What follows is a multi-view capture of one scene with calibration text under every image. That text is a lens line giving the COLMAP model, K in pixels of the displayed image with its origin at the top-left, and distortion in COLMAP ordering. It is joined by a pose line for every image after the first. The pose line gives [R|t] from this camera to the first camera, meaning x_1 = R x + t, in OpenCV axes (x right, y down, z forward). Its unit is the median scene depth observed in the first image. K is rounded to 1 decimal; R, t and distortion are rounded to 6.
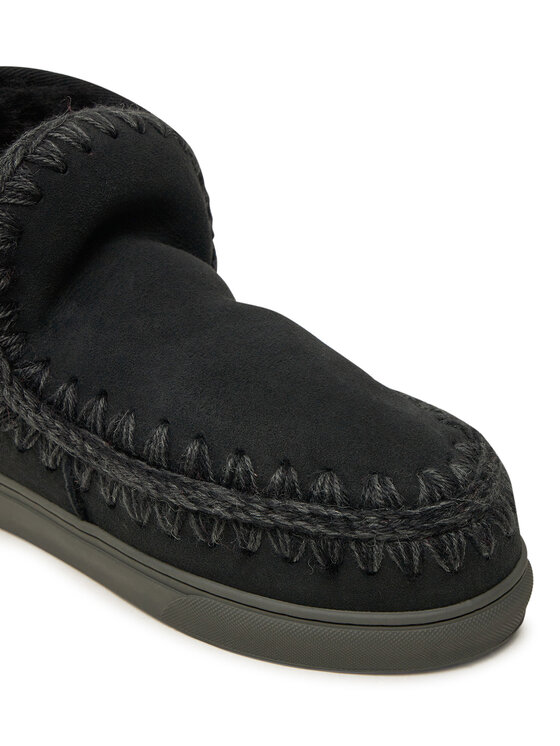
lens RADIAL K [[1333.6, 0, 279.8], [0, 1333.6, 372.8], [0, 0, 1]] dist [-0.087704, 0.000000]
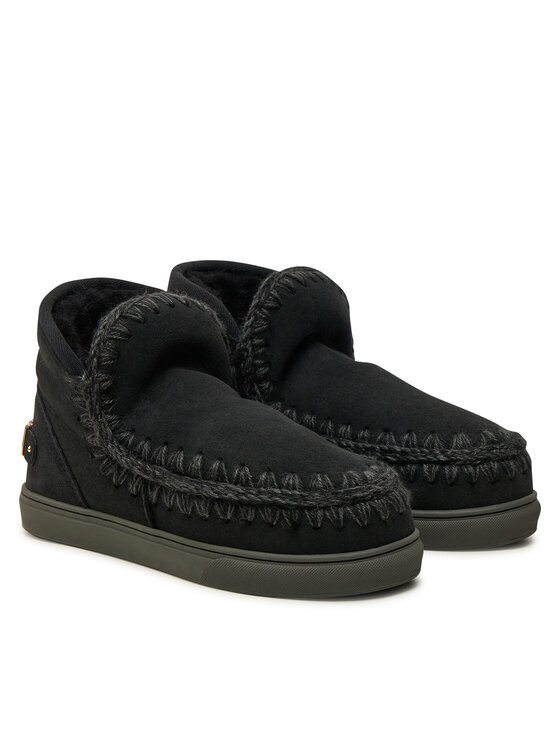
lens RADIAL K [[1902.5, 0, 281.5], [0, 1902.5, 372.4], [0, 0, 1]] dist [-0.615043, 0.000000]
pose [[0.997709, -0.029335, -0.060960, 0.174118], [0.011943, 0.963316, -0.268105, 0.601875], [0.066589, 0.266763, 0.961459, -1.413247]]
